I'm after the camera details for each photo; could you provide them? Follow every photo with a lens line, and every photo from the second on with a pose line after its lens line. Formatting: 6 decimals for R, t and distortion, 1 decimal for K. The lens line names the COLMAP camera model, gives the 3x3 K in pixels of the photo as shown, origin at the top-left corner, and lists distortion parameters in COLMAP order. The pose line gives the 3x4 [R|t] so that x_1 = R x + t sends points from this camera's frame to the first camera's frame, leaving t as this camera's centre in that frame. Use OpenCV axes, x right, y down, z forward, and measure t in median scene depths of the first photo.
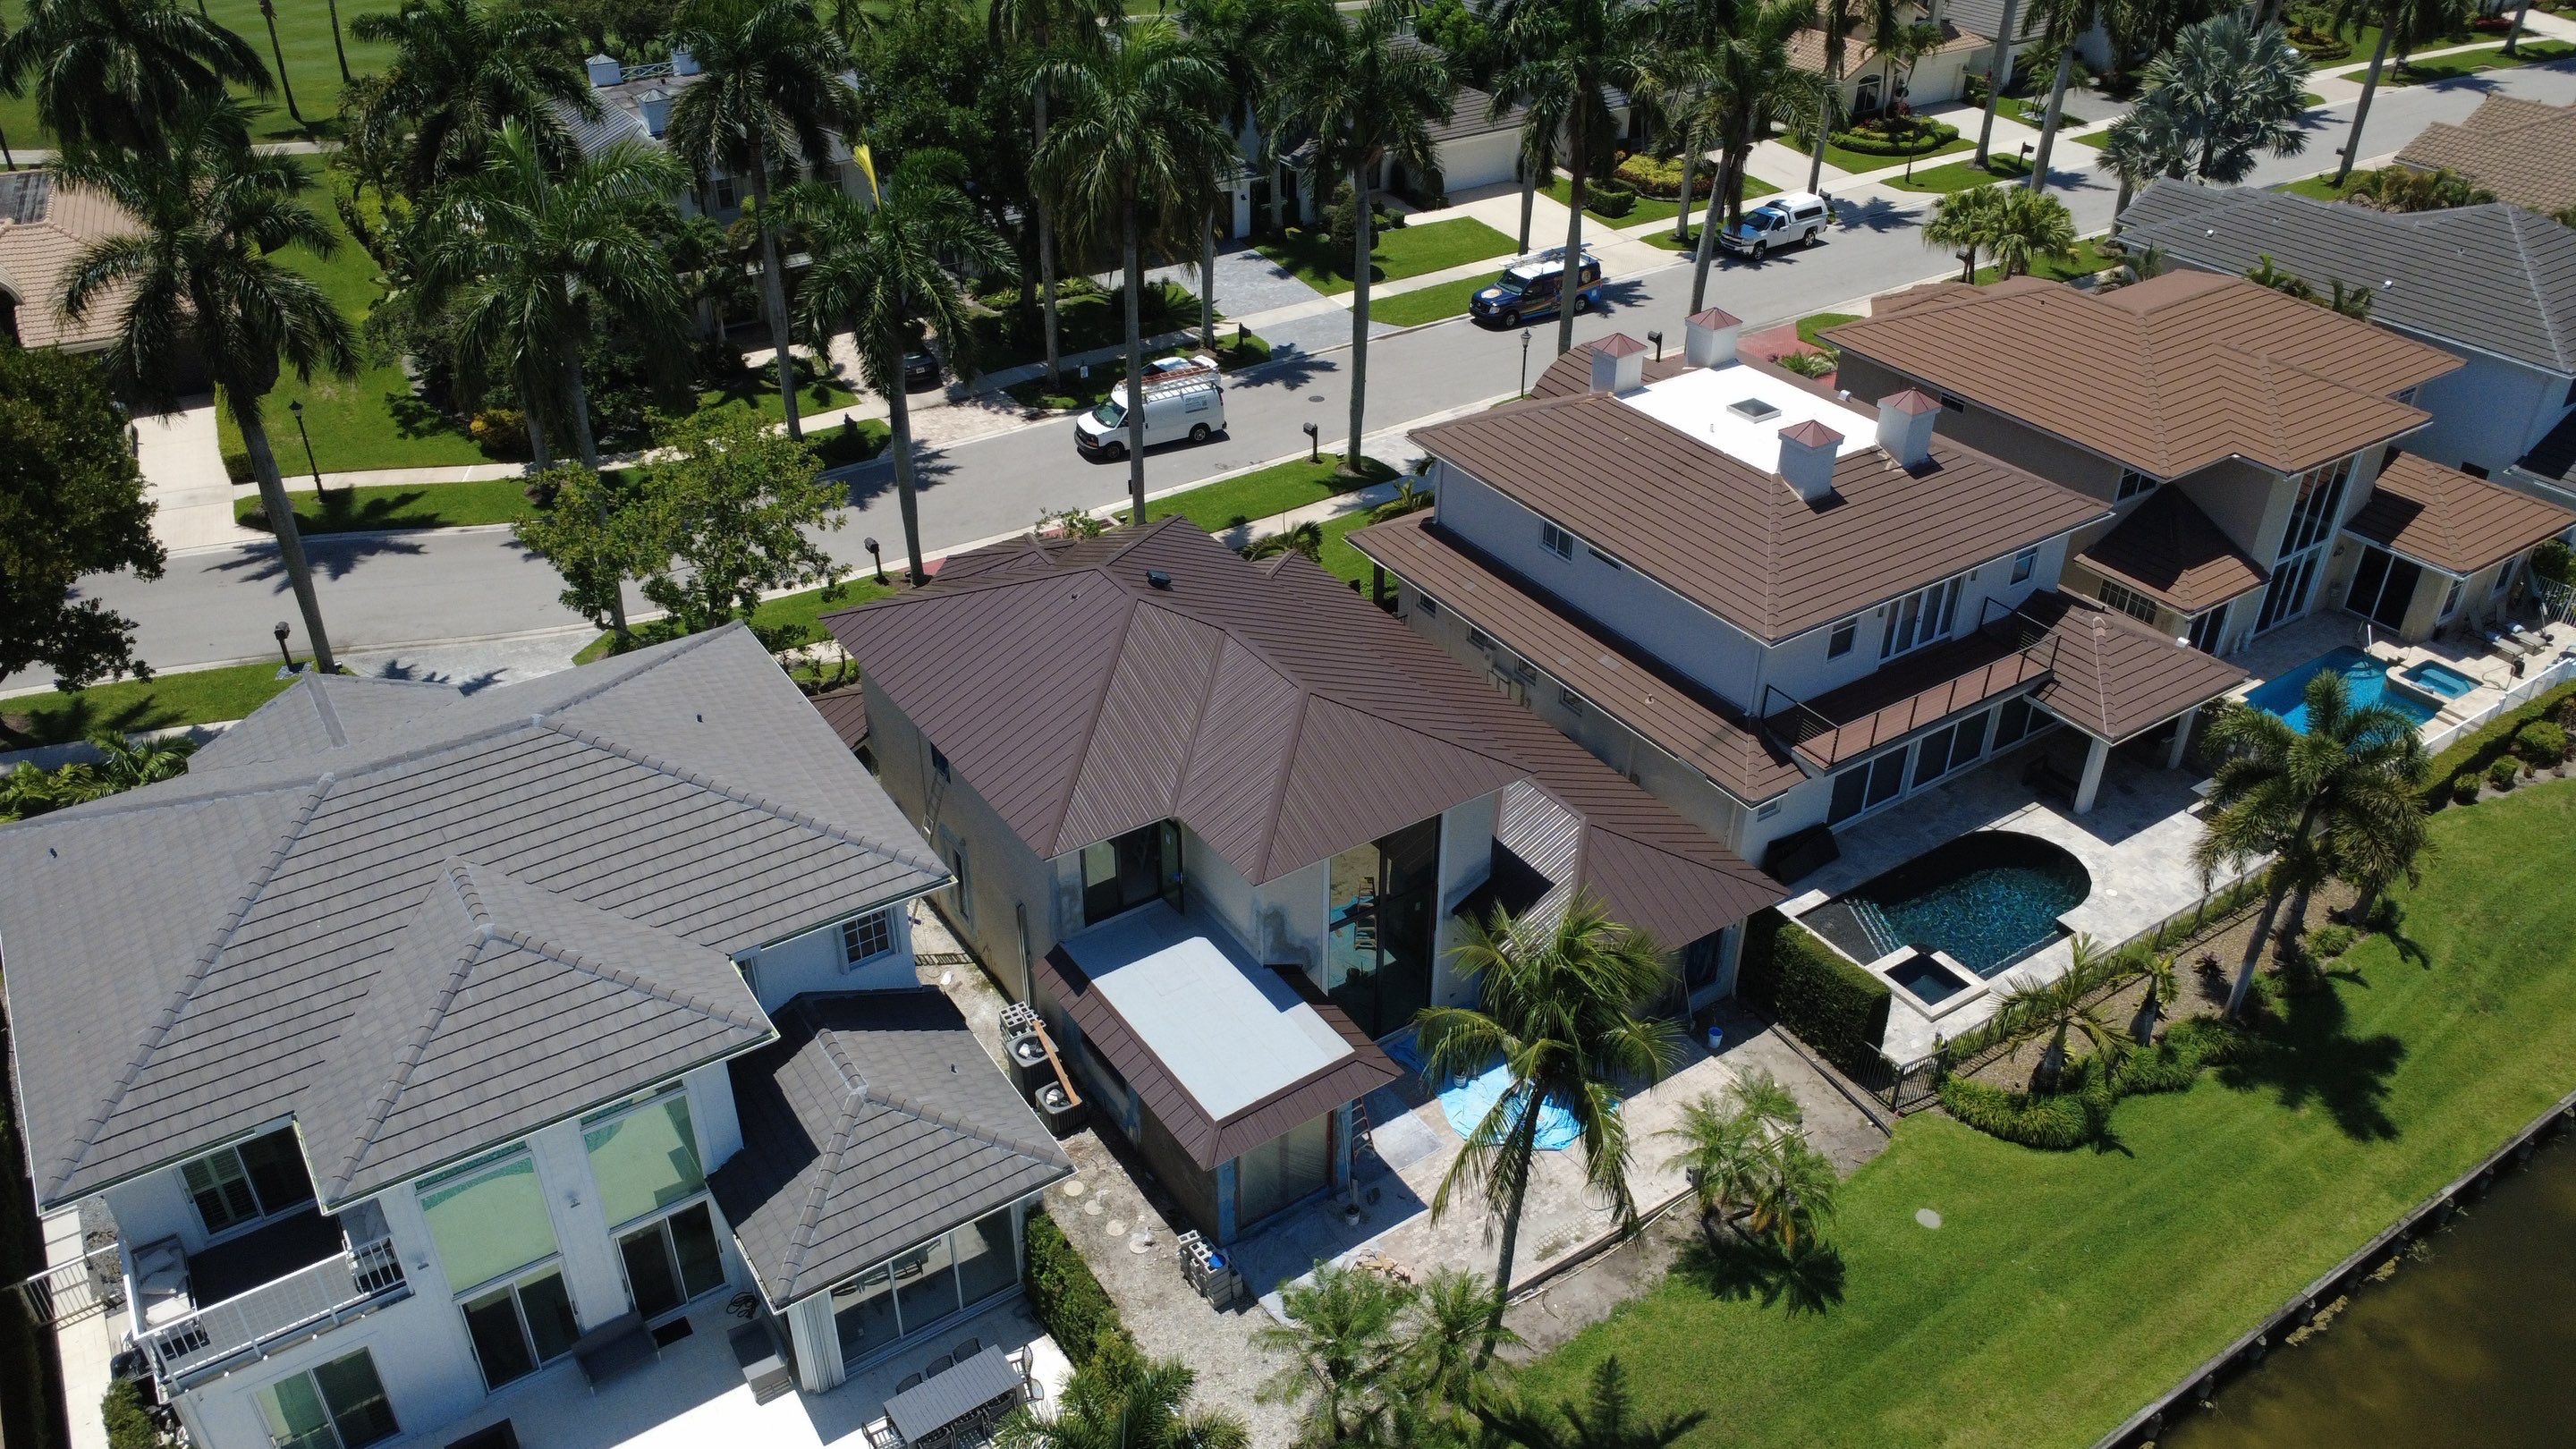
lens RADIAL K [[1863.6, 0, 1282.4], [0, 1863.6, 713.5], [0, 0, 1]] dist [0.001384, 0.004170]
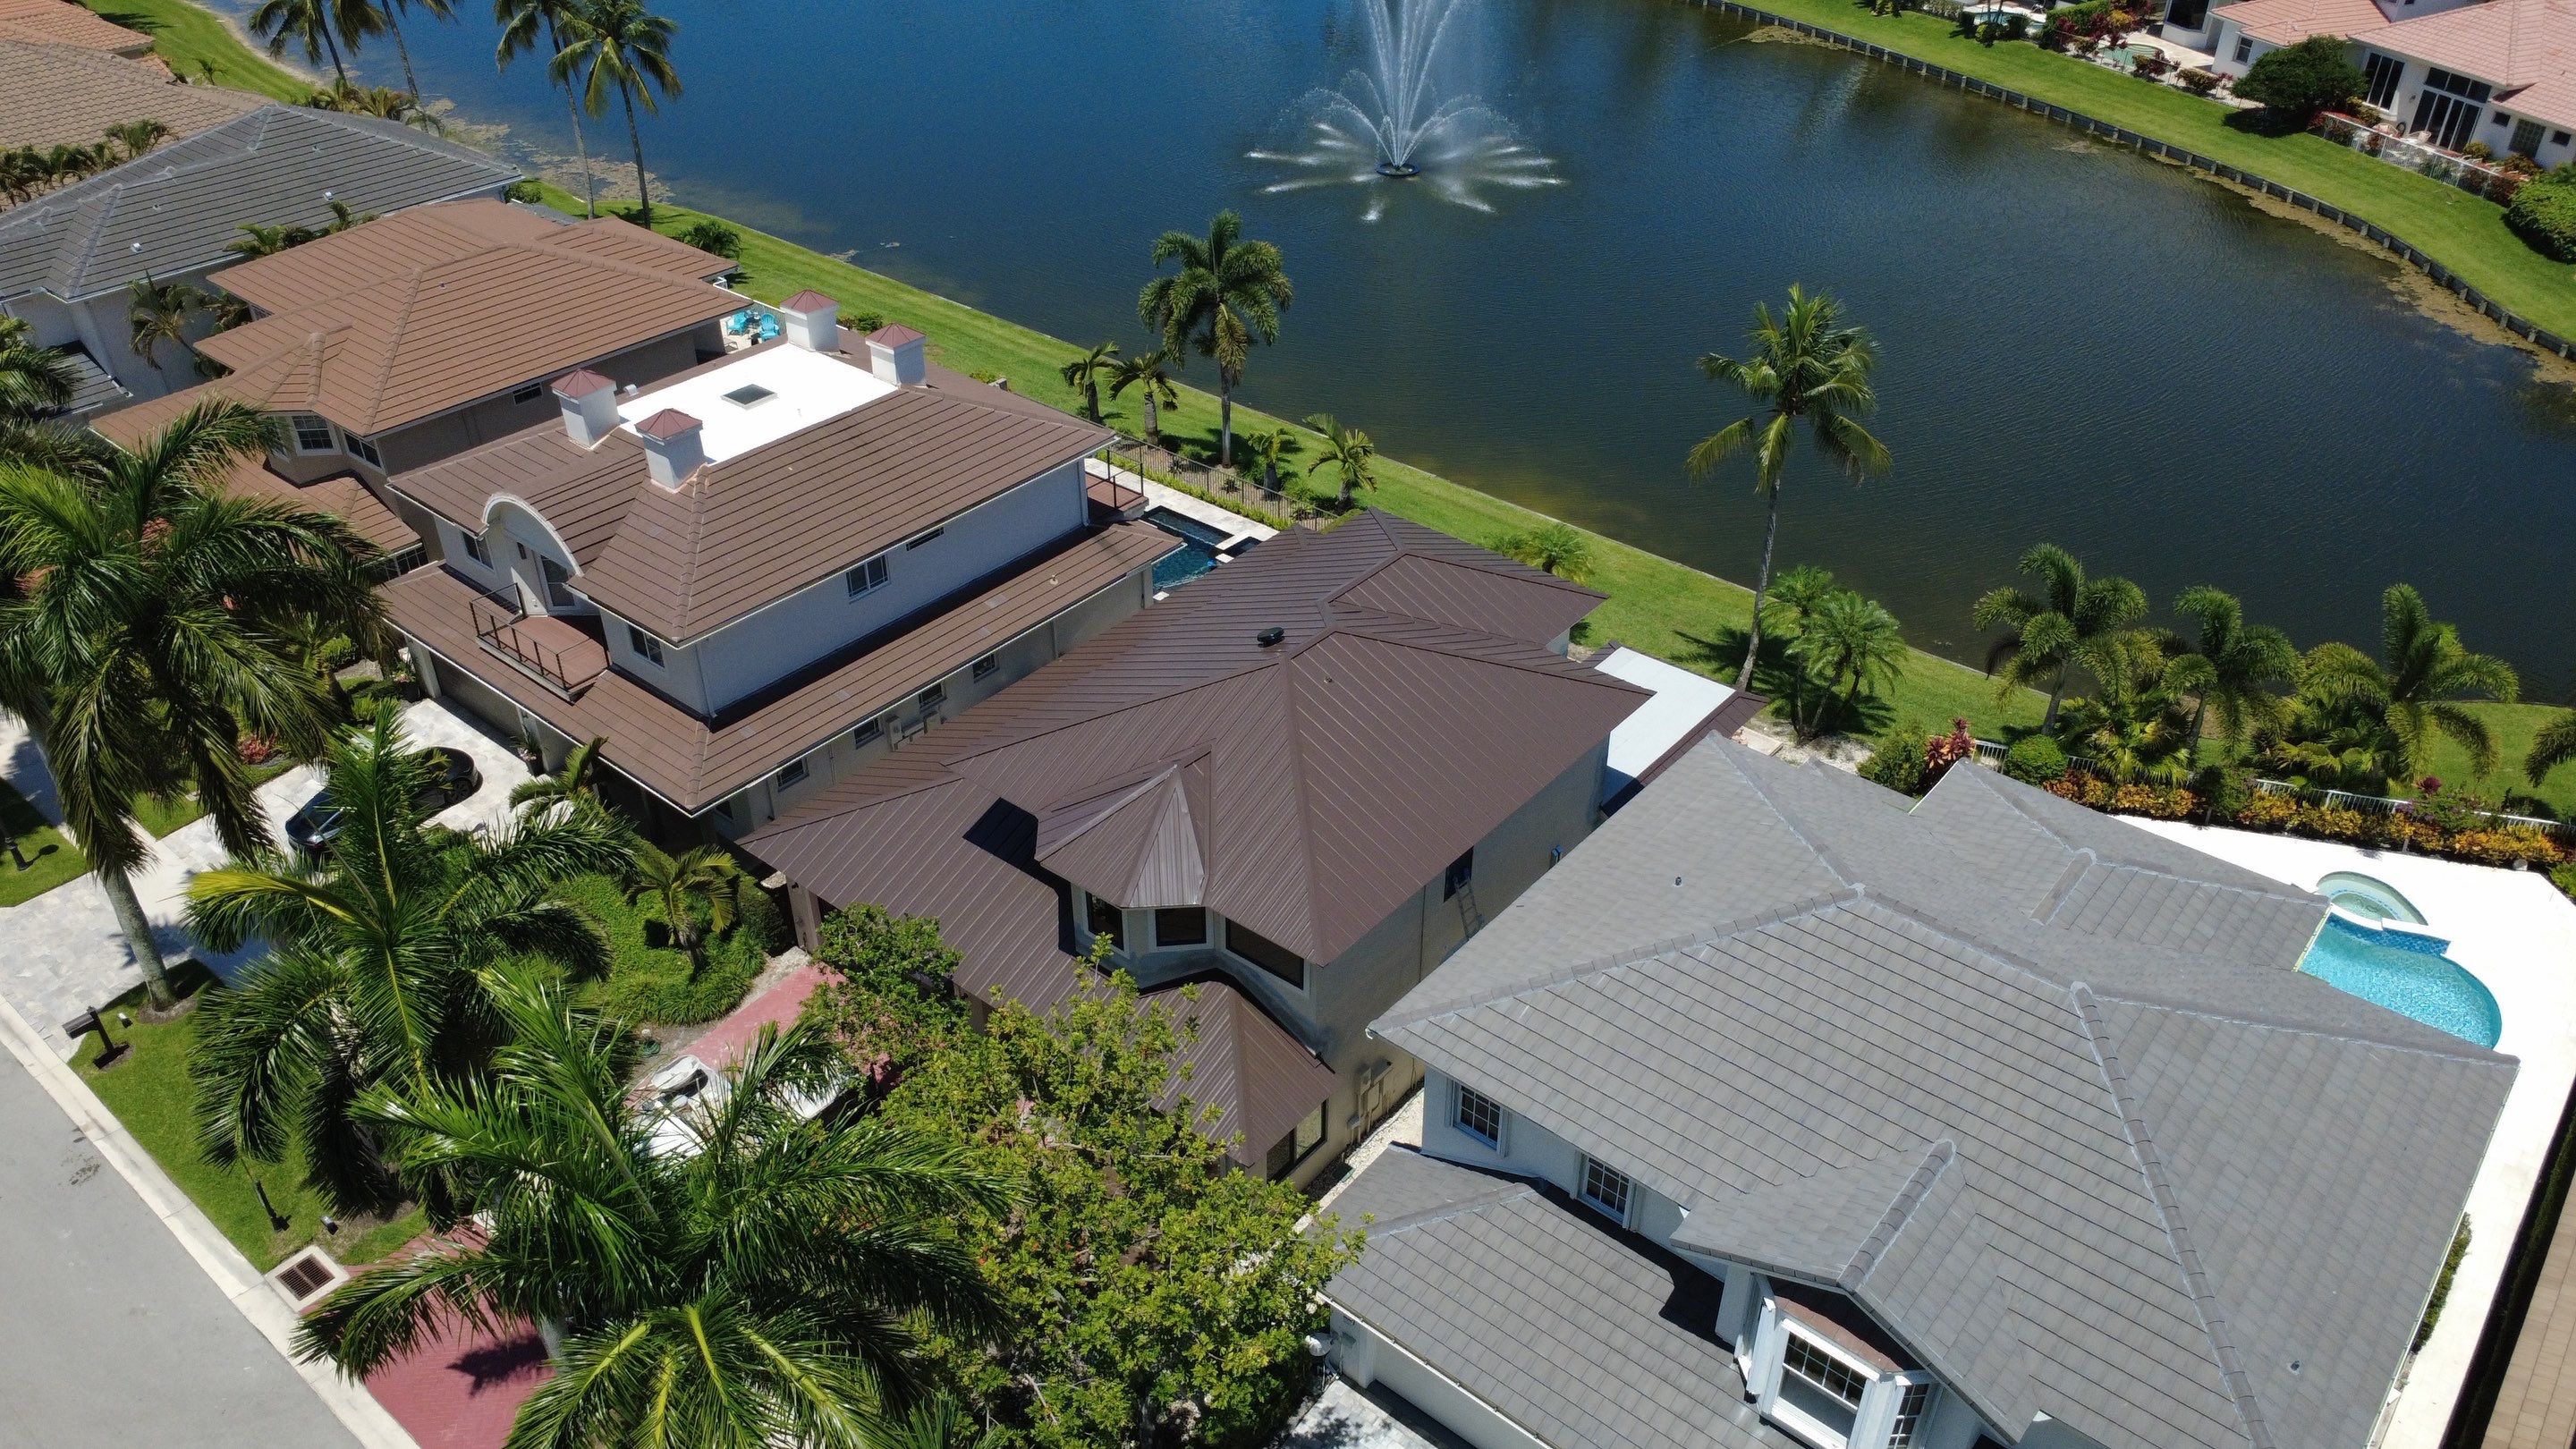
lens RADIAL K [[1863.6, 0, 1282.4], [0, 1863.6, 713.5], [0, 0, 1]] dist [0.001384, 0.004170]
pose [[-0.289151, -0.527216, 0.799021, -0.725241], [0.513809, 0.618784, 0.594228, -0.518520], [-0.807708, 0.582366, 0.091966, 0.811305]]
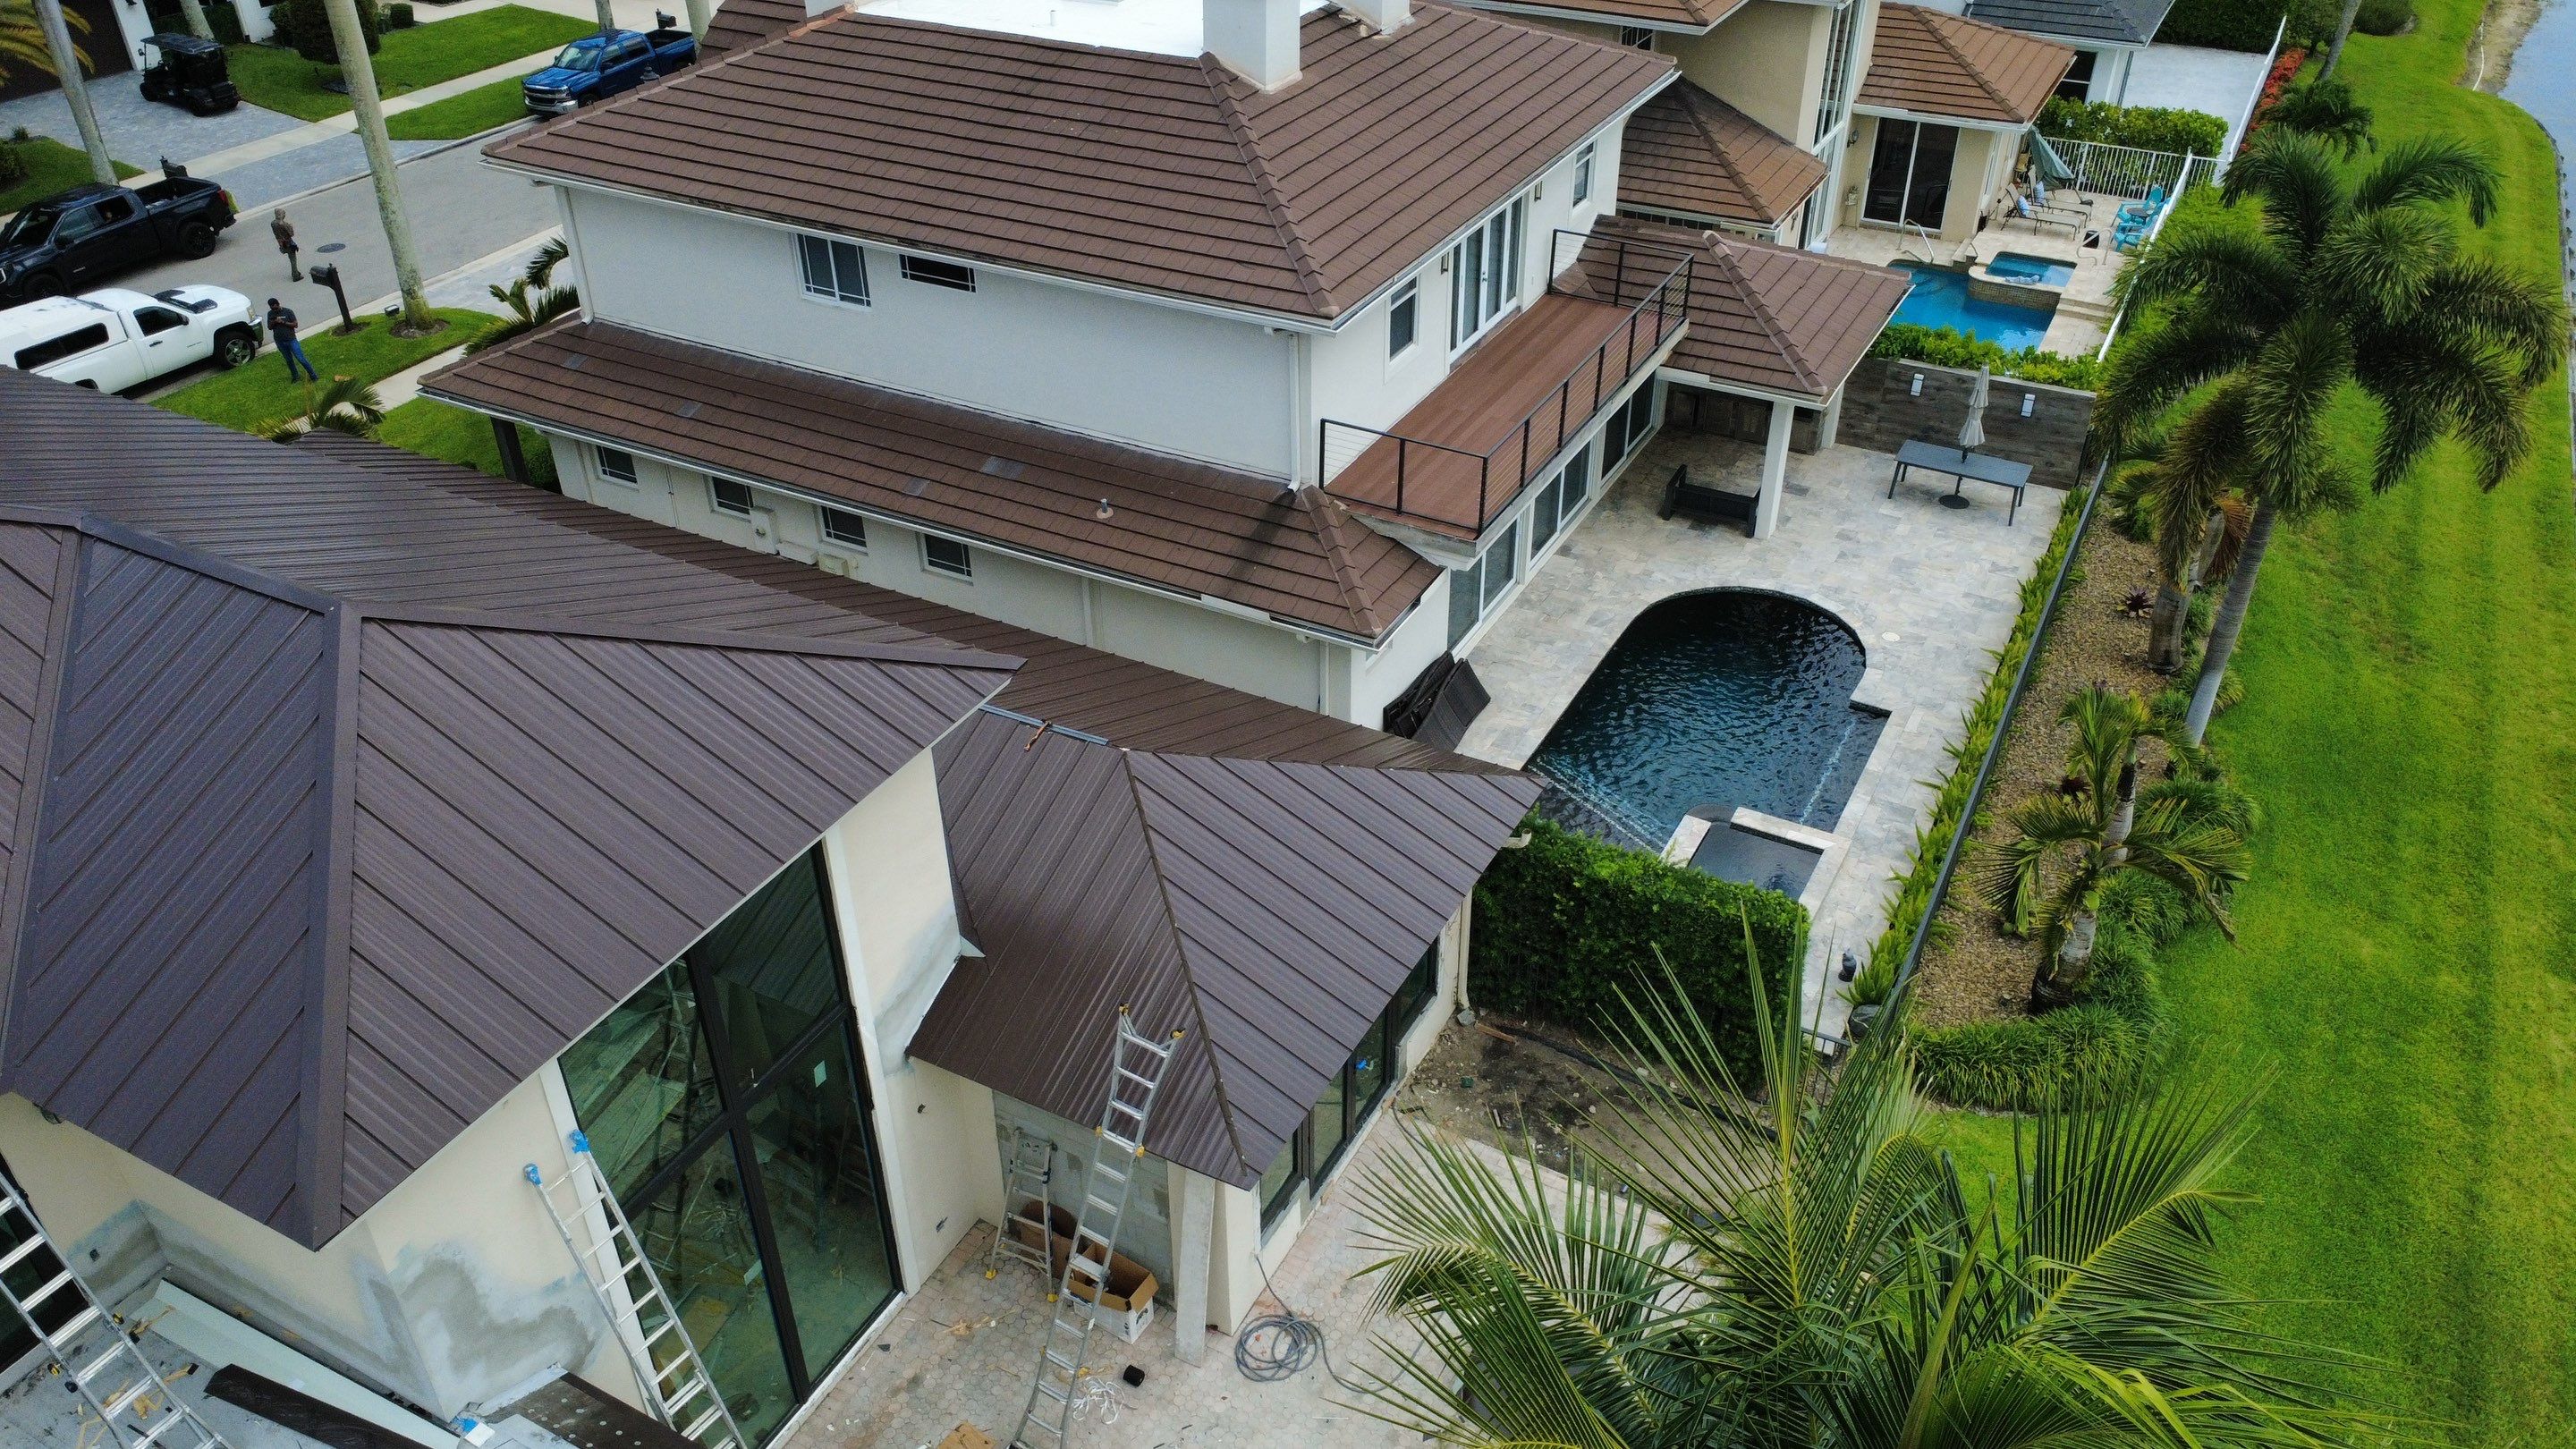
lens RADIAL K [[1863.6, 0, 1282.4], [0, 1863.6, 713.5], [0, 0, 1]] dist [0.001384, 0.004170]
pose [[0.880451, -0.268317, 0.390913, 0.020247], [0.259619, 0.962712, 0.076053, 0.020473], [-0.396743, 0.034528, 0.917280, 0.483959]]
